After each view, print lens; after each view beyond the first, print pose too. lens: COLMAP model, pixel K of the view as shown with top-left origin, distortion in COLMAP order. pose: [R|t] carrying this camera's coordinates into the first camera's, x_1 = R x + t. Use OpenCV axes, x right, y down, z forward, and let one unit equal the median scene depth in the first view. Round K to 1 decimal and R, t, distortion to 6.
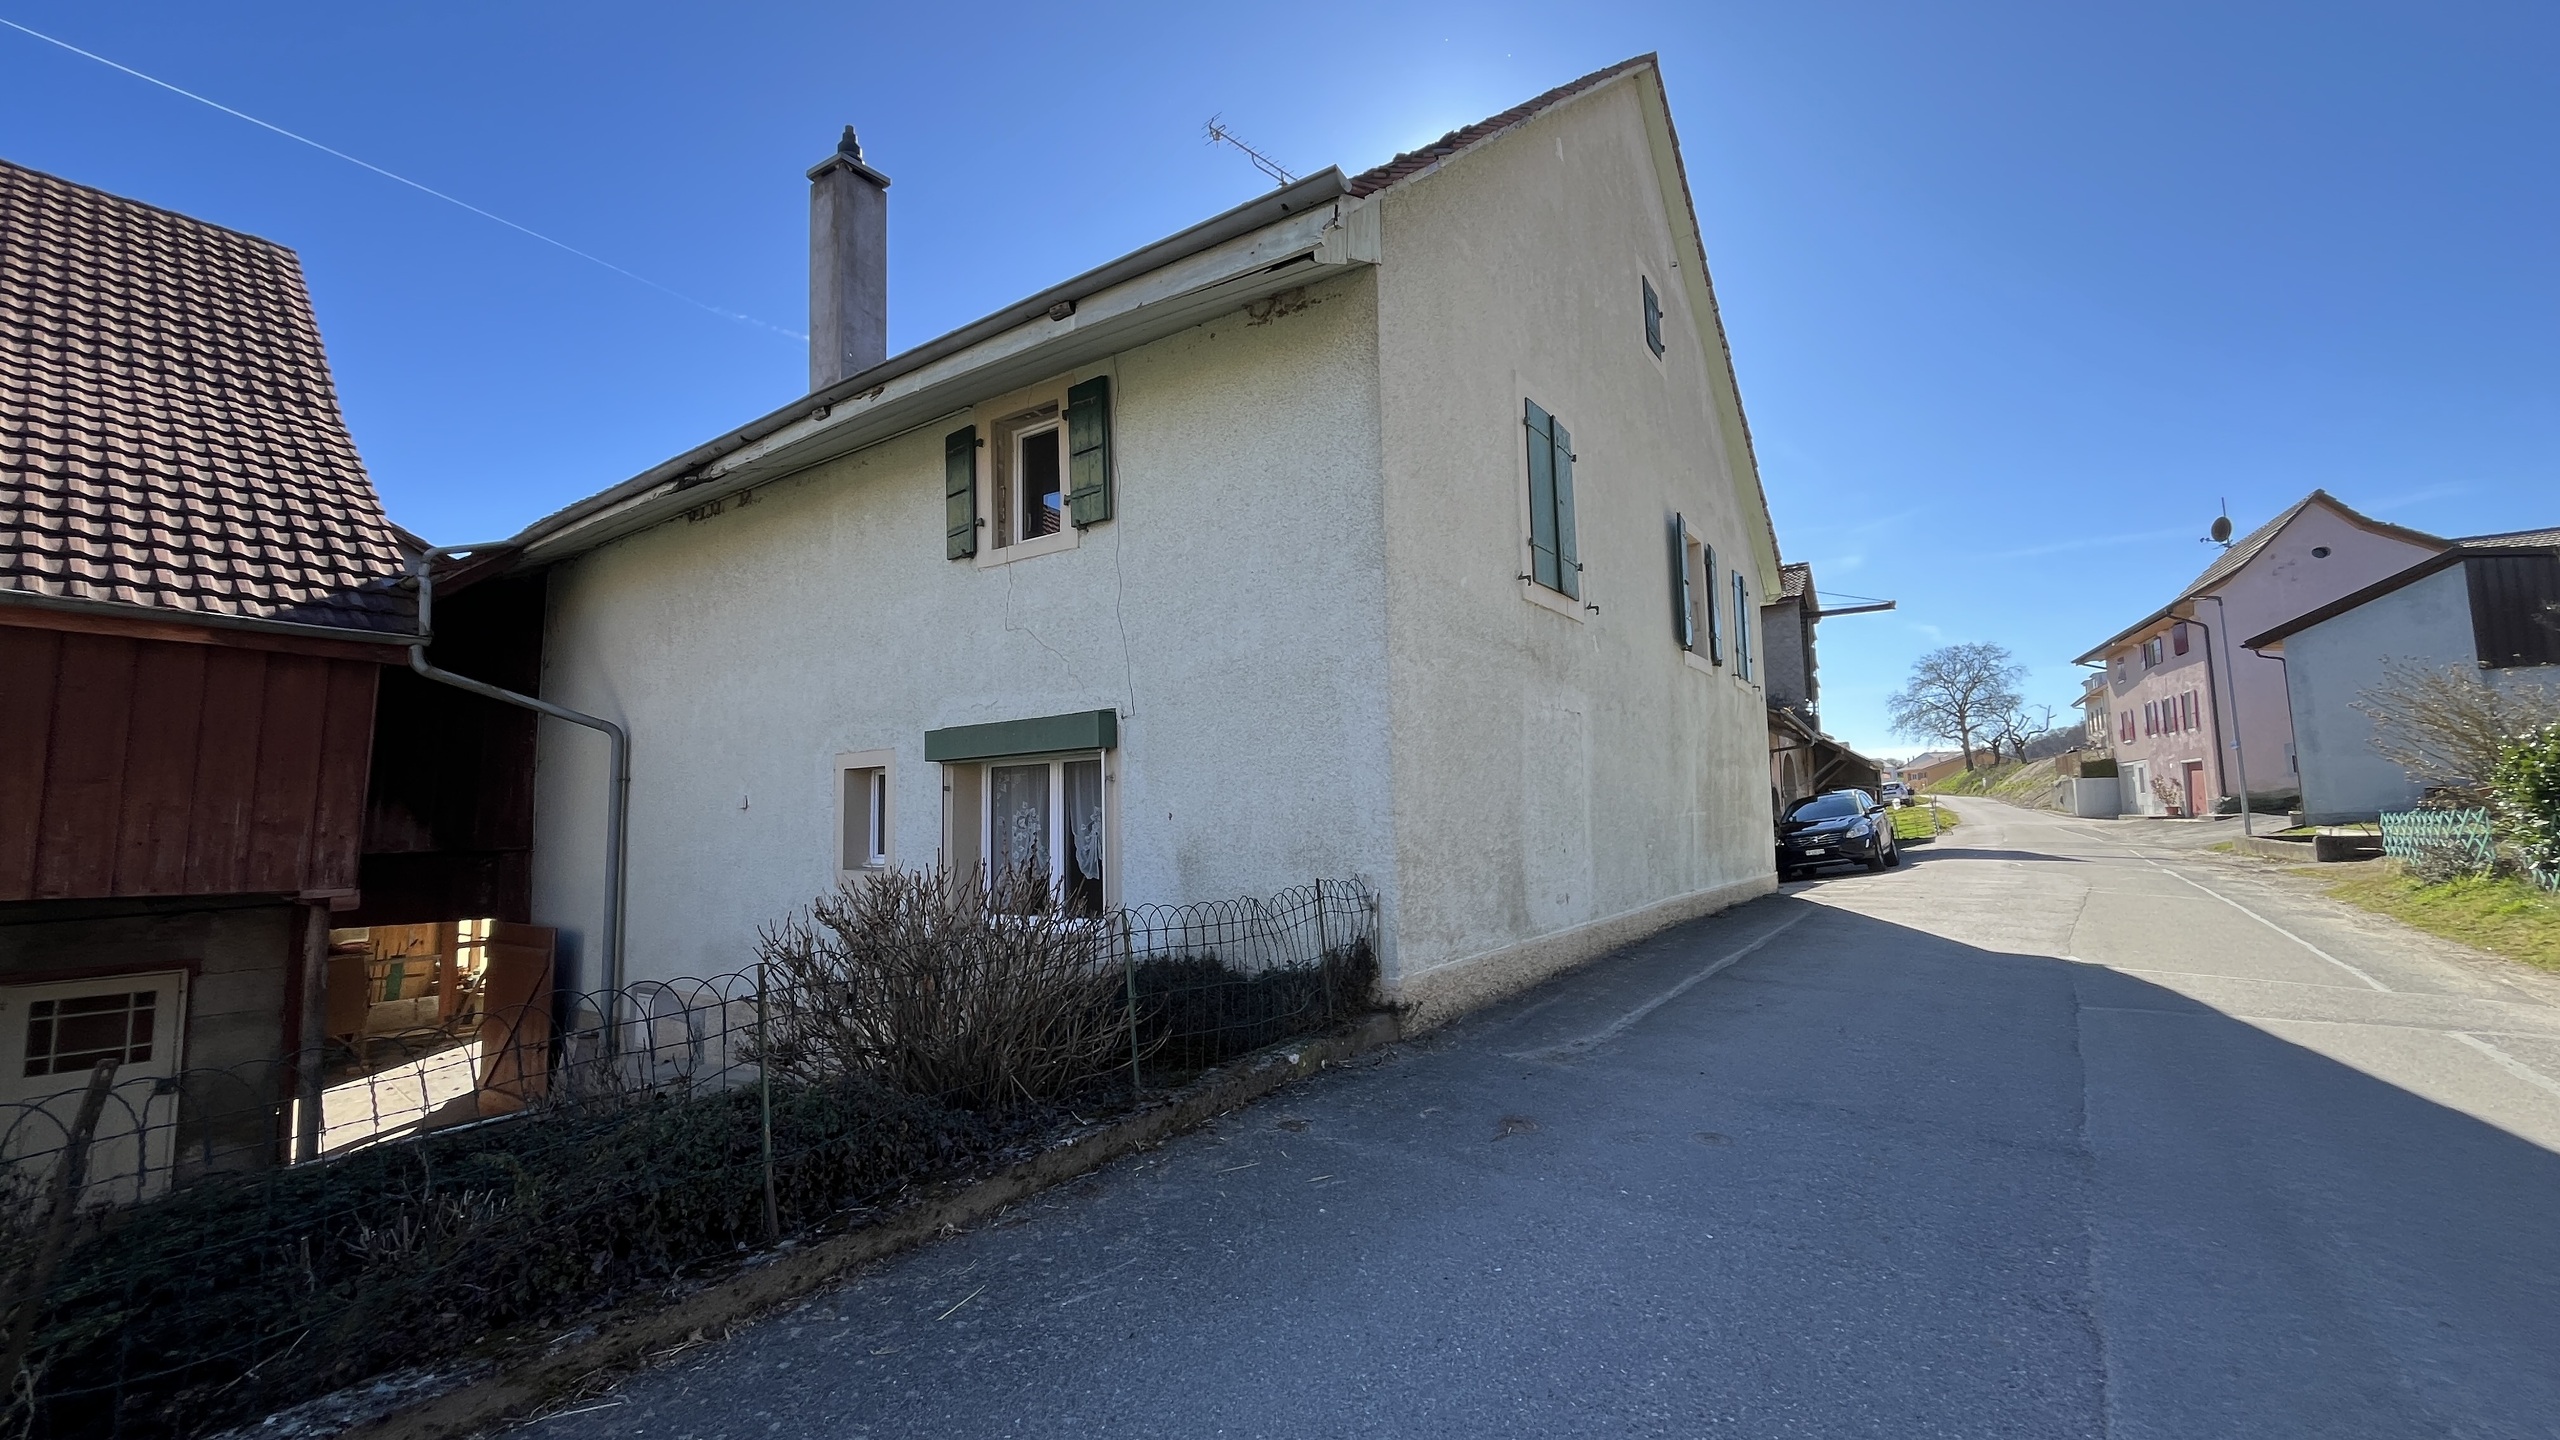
lens RADIAL K [[1035.4, 0, 1284.5], [0, 1035.4, 720.6], [0, 0, 1]] dist [-0.002730, -0.000364]
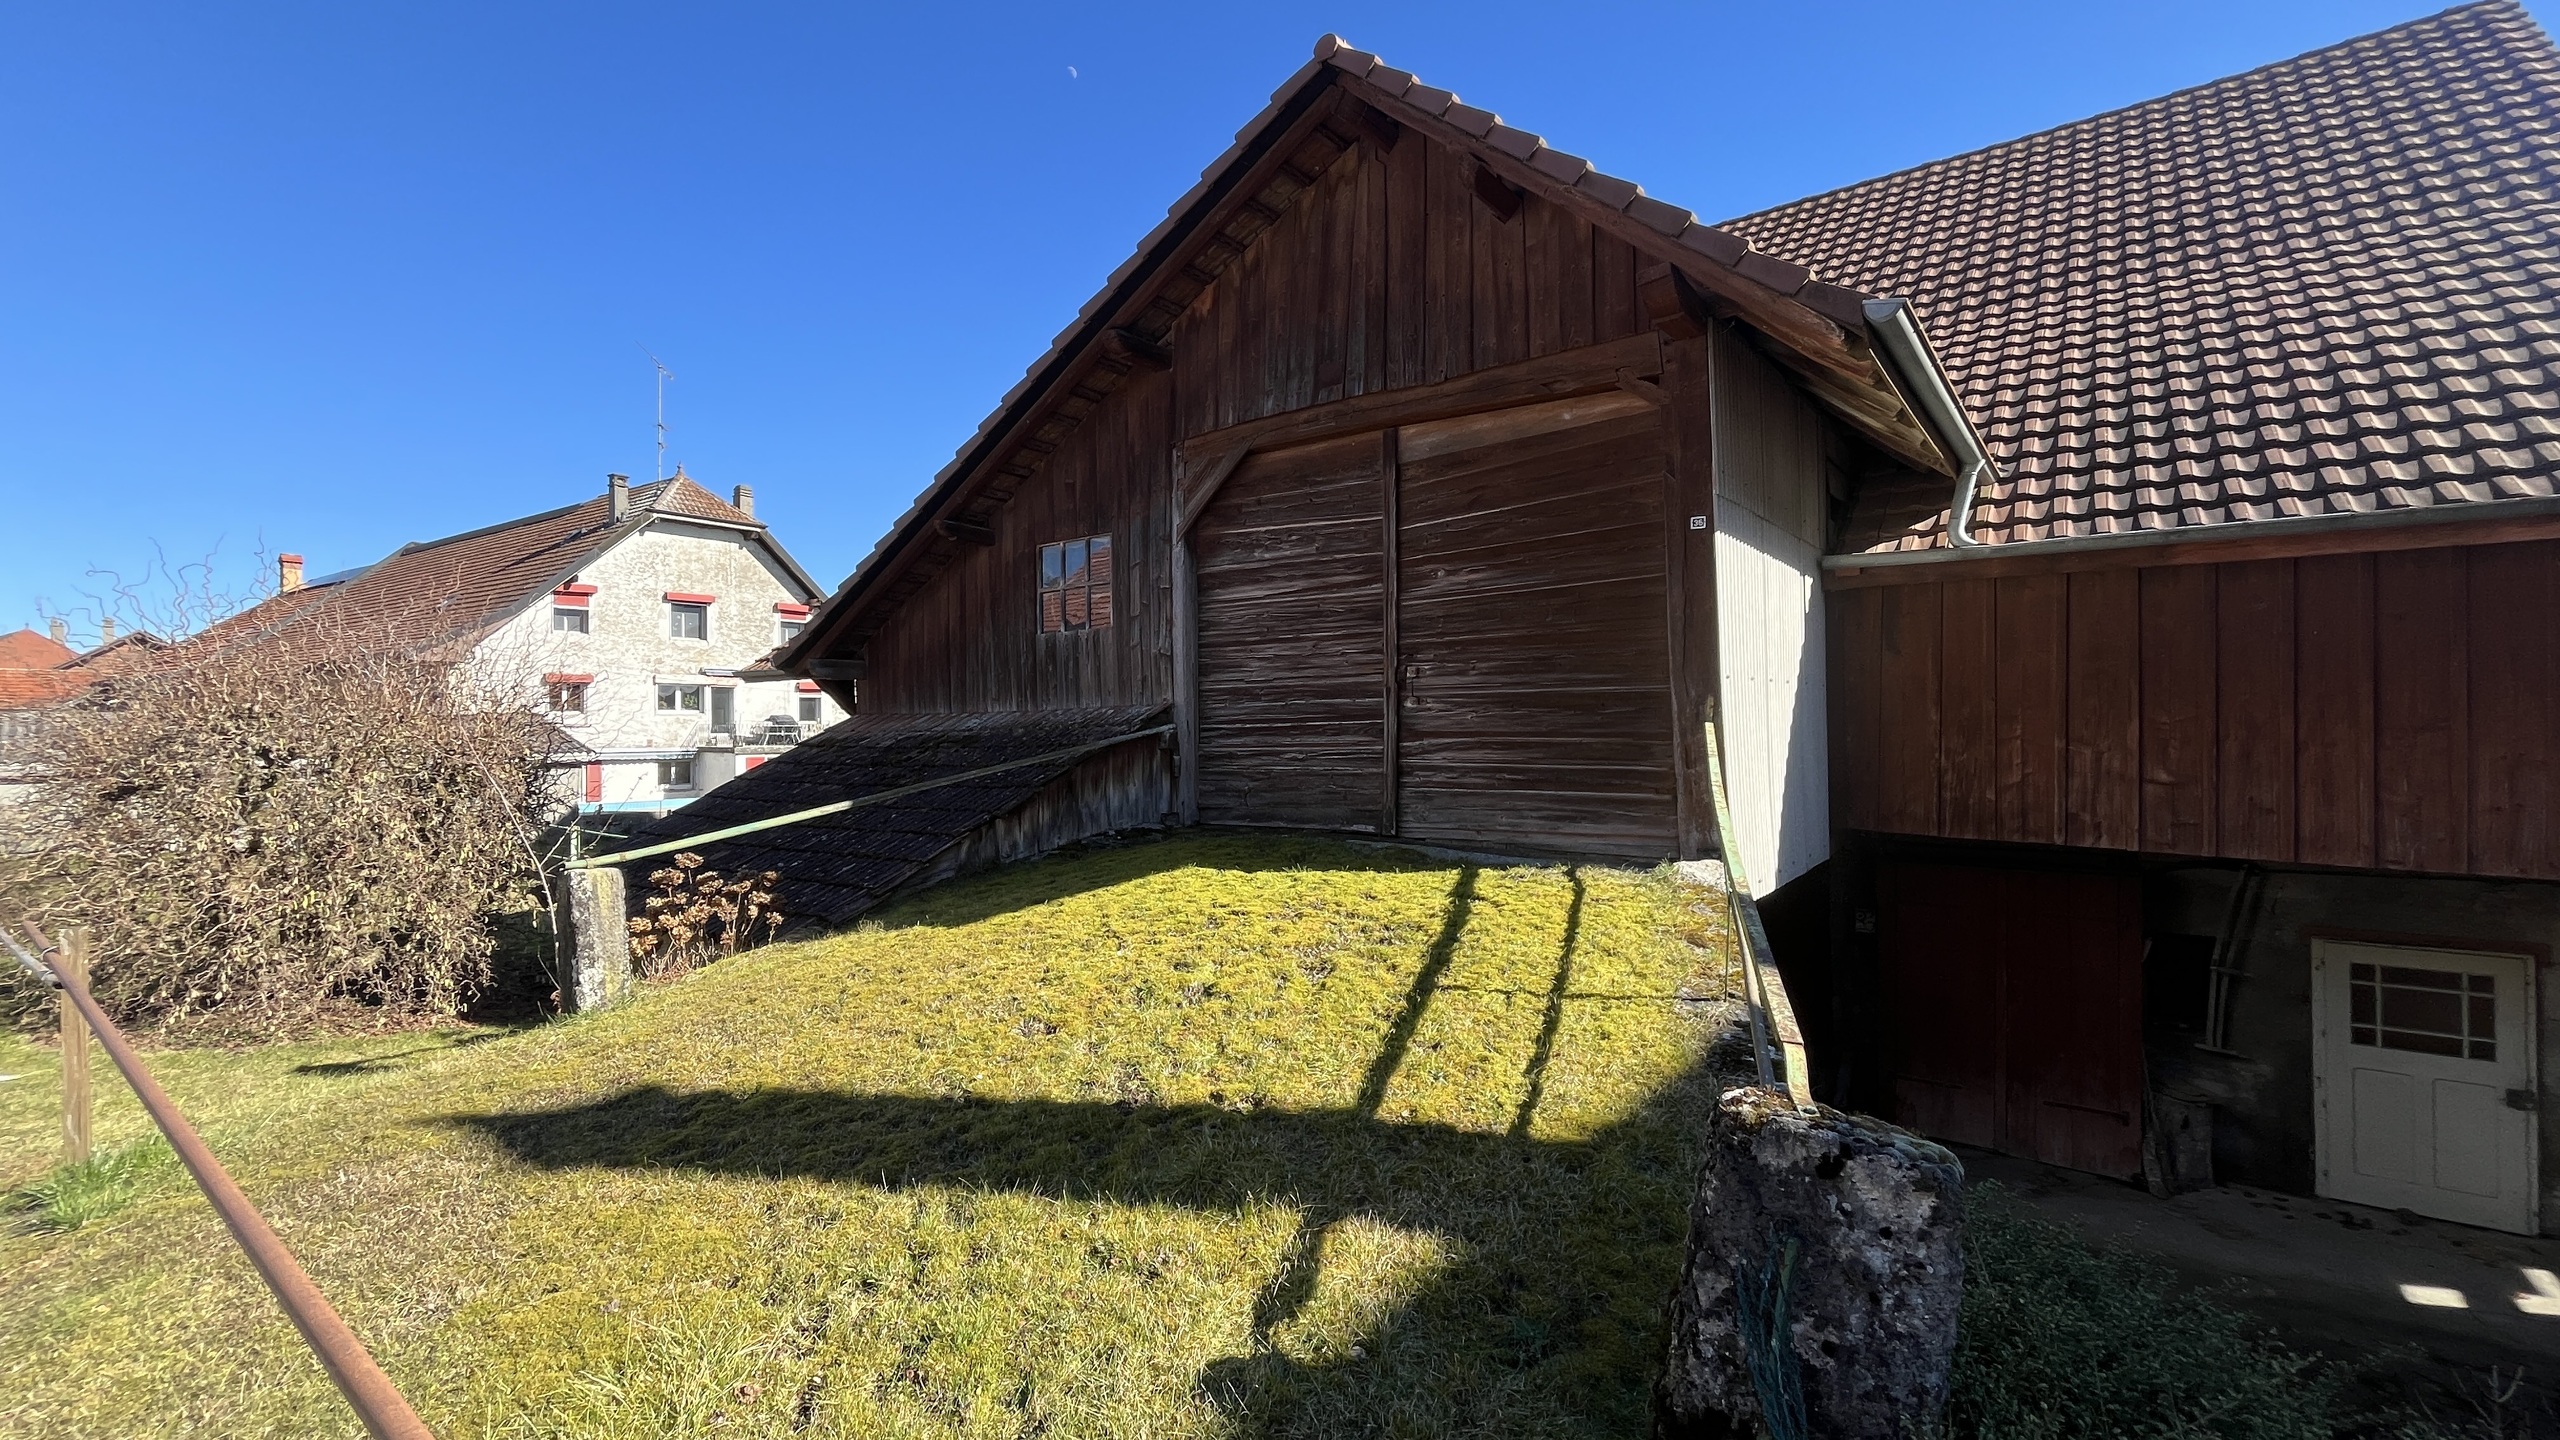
lens RADIAL K [[1035.4, 0, 1255.1], [0, 1035.4, 724.0], [0, 0, 1]] dist [-0.002730, -0.000364]
pose [[-0.040079, 0.014957, -0.999085, -0.258822], [0.104933, 0.994422, 0.010678, -0.043403], [0.993671, -0.104409, -0.041425, 0.096559]]
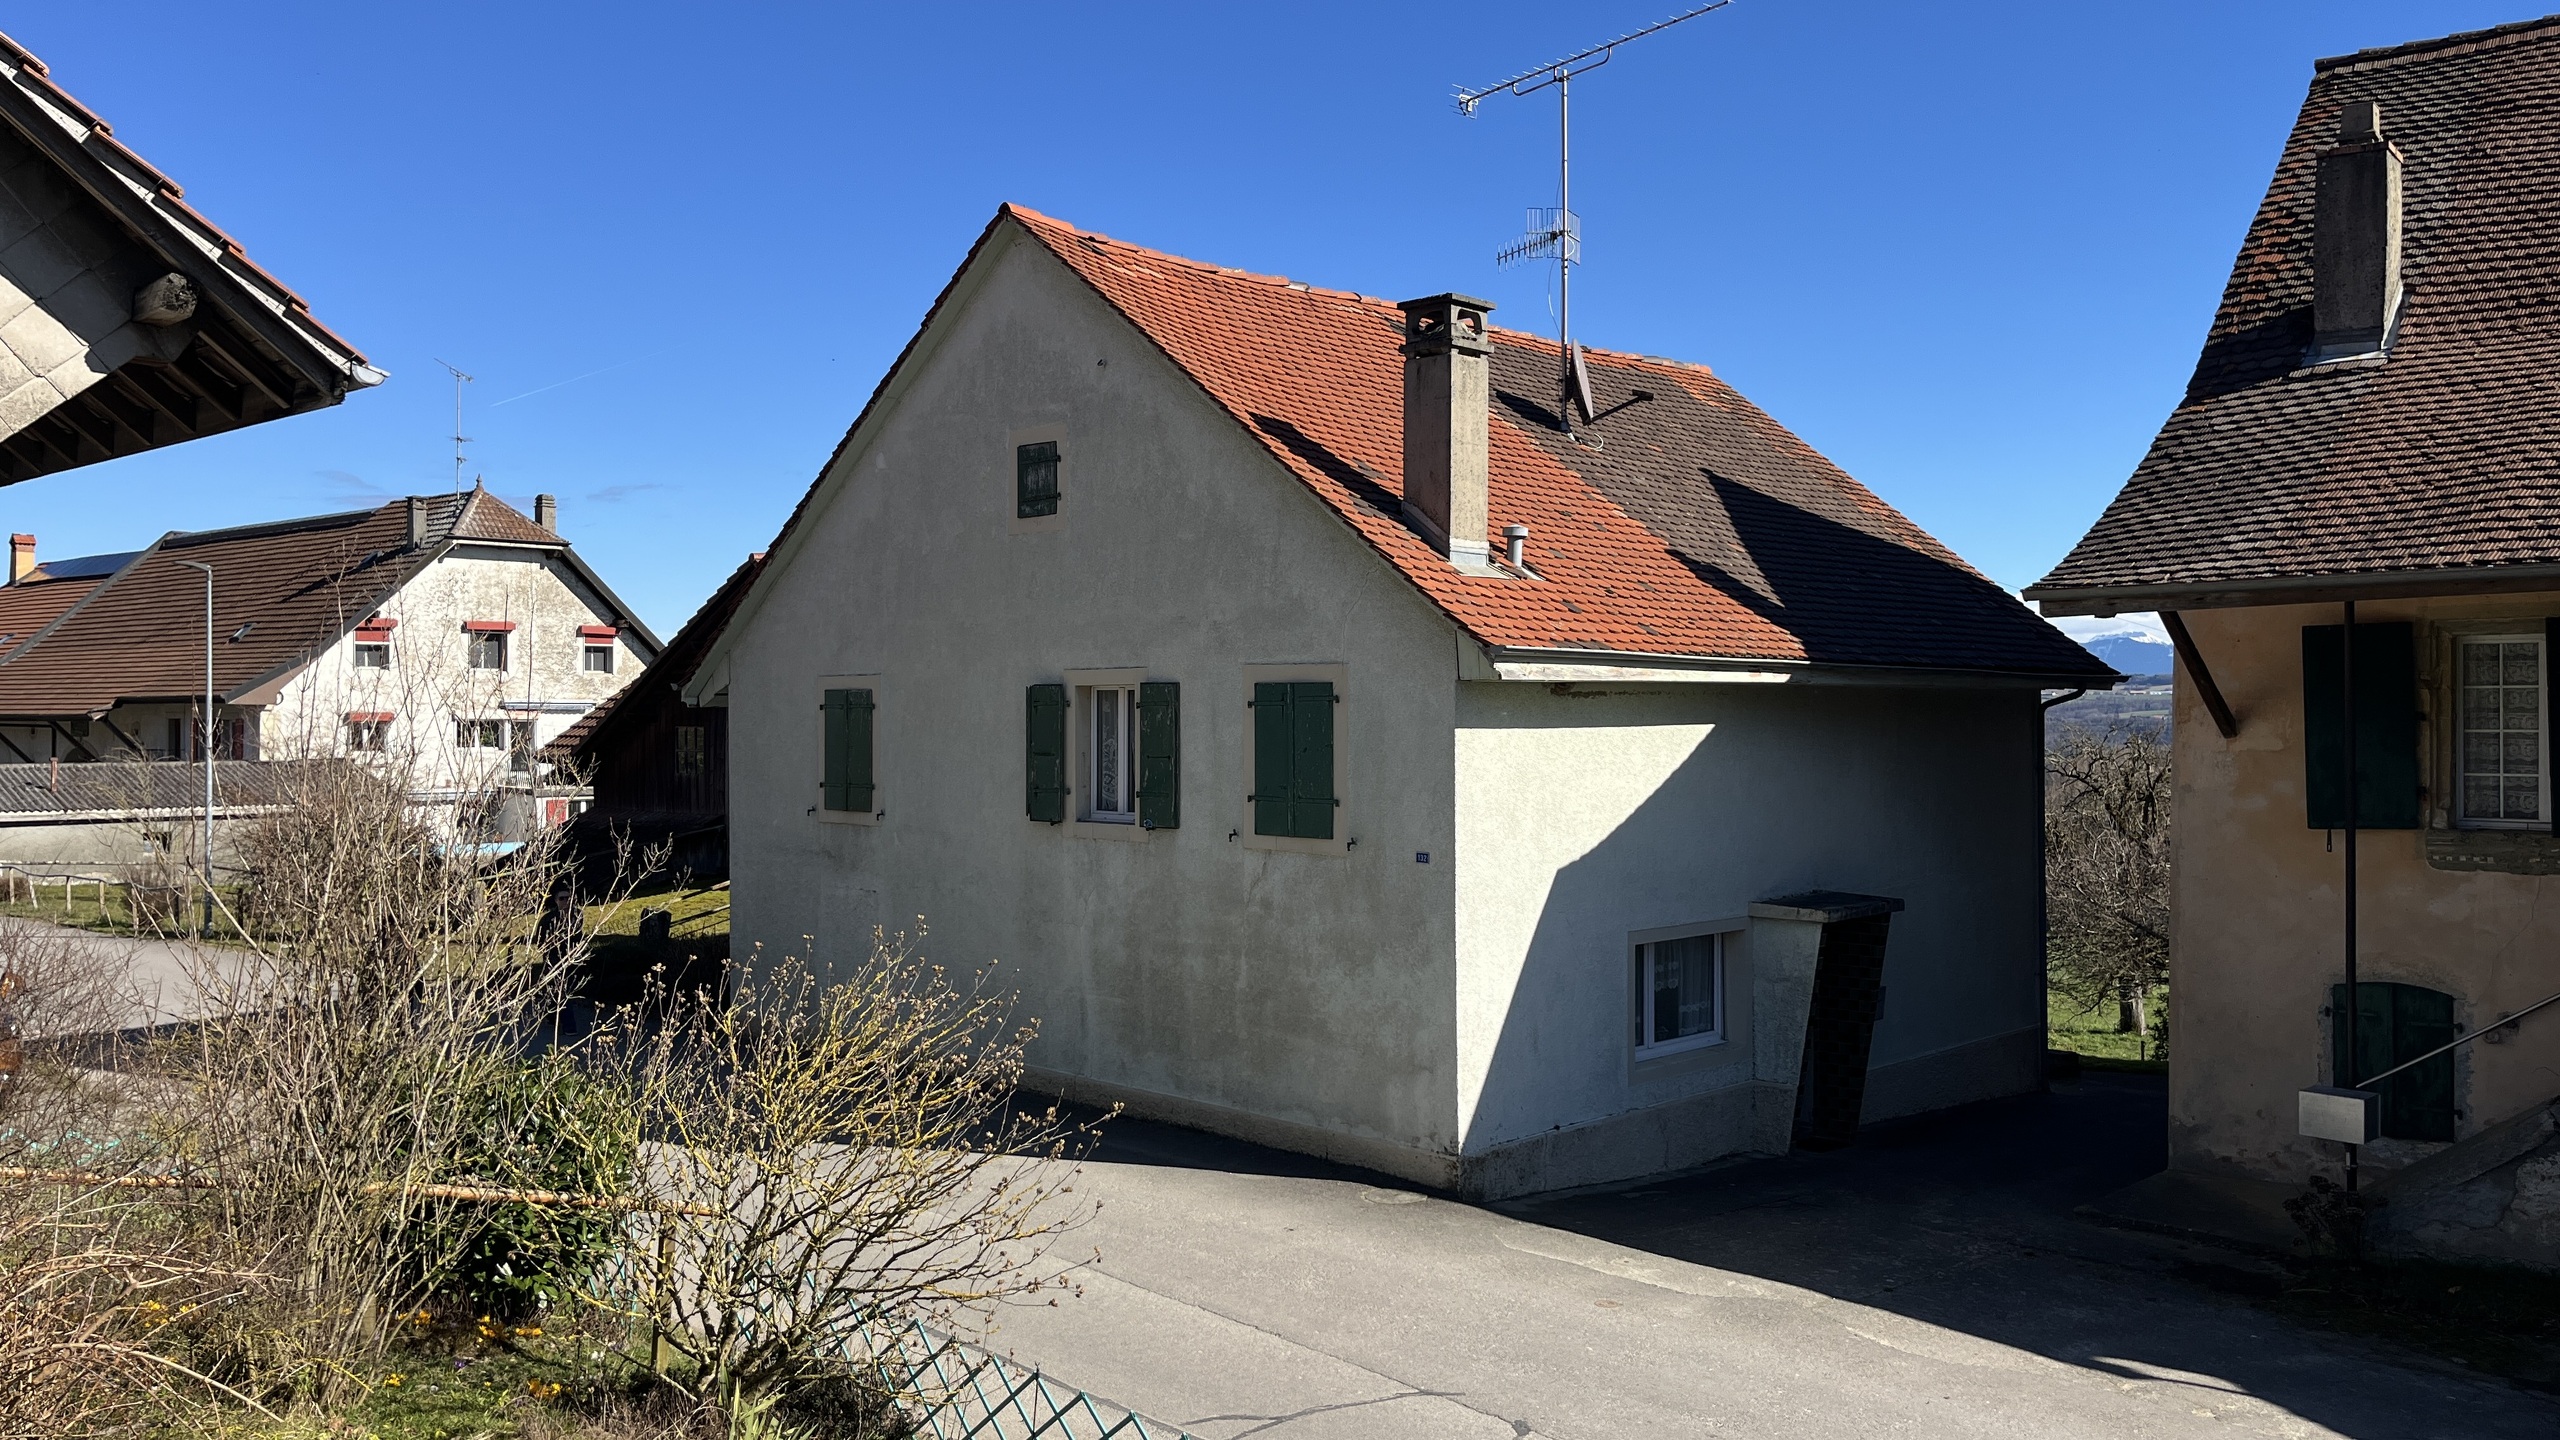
lens RADIAL K [[1949.0, 0, 1283.0], [0, 1949.0, 718.9], [0, 0, 1]] dist [0.010786, 0.002606]
pose [[-0.146651, 0.023659, -0.988905, 2.363209], [0.096705, 0.995268, 0.009470, -0.177659], [0.984450, -0.094243, -0.148245, 1.633163]]
